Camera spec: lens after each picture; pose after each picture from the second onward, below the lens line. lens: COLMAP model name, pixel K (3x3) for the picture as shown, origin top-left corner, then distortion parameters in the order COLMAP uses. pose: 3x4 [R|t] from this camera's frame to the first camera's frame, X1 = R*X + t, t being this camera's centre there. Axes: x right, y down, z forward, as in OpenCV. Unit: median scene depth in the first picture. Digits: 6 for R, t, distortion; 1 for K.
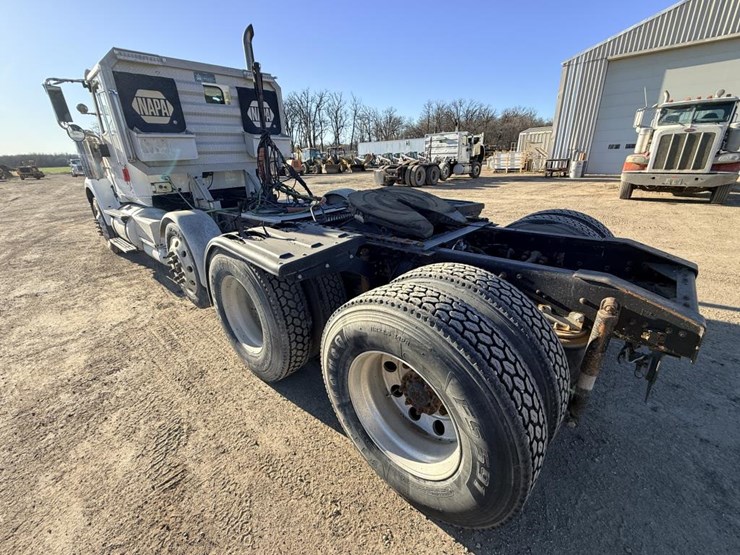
lens RADIAL K [[313.2, 0, 370.8], [0, 313.2, 276.1], [0, 0, 1]] dist [0.001308, -0.000301]
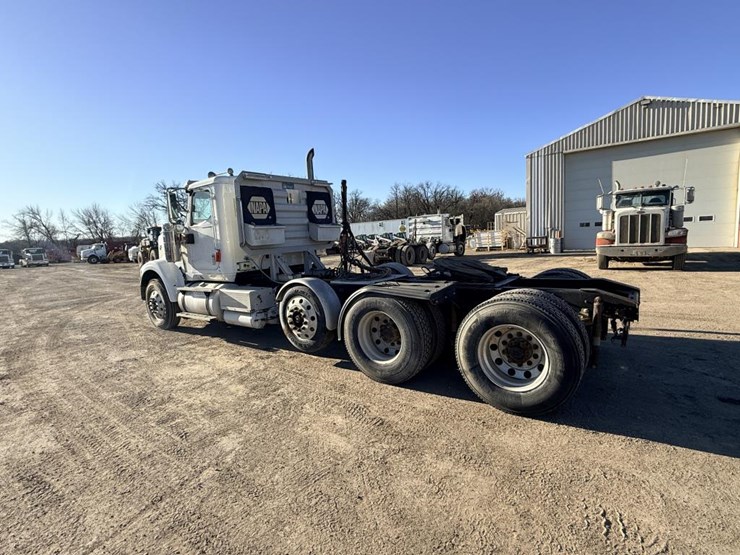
lens RADIAL K [[369.9, 0, 369.7], [0, 369.9, 275.5], [0, 0, 1]] dist [0.000689, 0.000023]
pose [[0.994827, -0.032205, 0.096345, -0.142595], [0.056237, 0.964423, -0.258314, 0.067807], [-0.084599, 0.262396, 0.961245, -0.186006]]
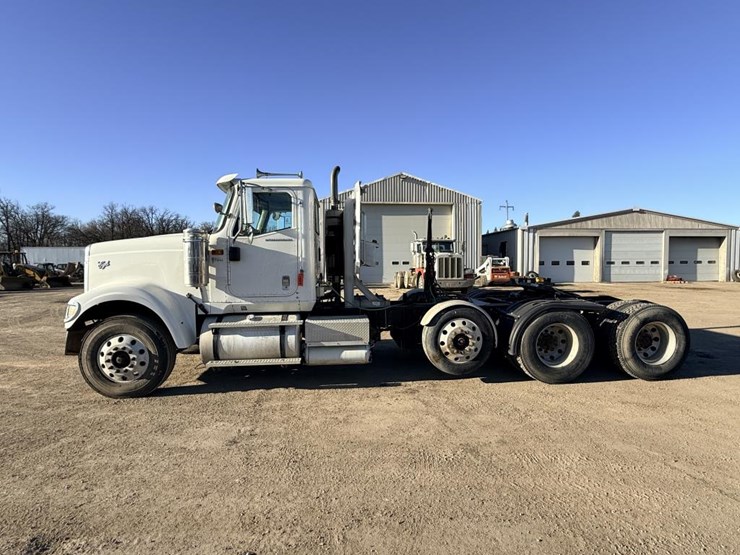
lens RADIAL K [[369.9, 0, 369.7], [0, 369.9, 275.5], [0, 0, 1]] dist [0.000689, 0.000023]
pose [[0.675522, 0.002201, 0.737337, -0.634559], [0.250107, 0.940025, -0.231946, -0.007801], [-0.693626, 0.341097, 0.634457, 0.055394]]
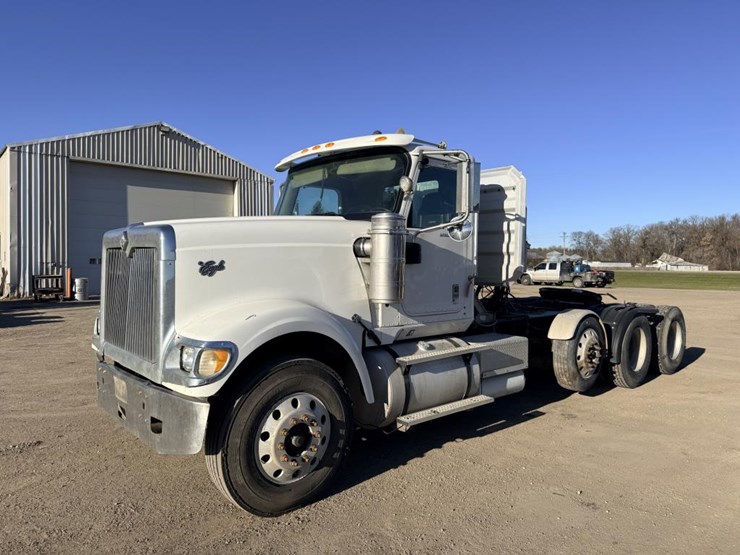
lens RADIAL K [[524.5, 0, 371.6], [0, 524.5, 260.9], [0, 0, 1]] dist [0.008407, -0.003229]
pose [[0.096840, 0.035284, 0.994674, -0.857562], [0.345189, 0.936152, -0.066815, -0.163866], [-0.933524, 0.349821, 0.078478, 0.471460]]
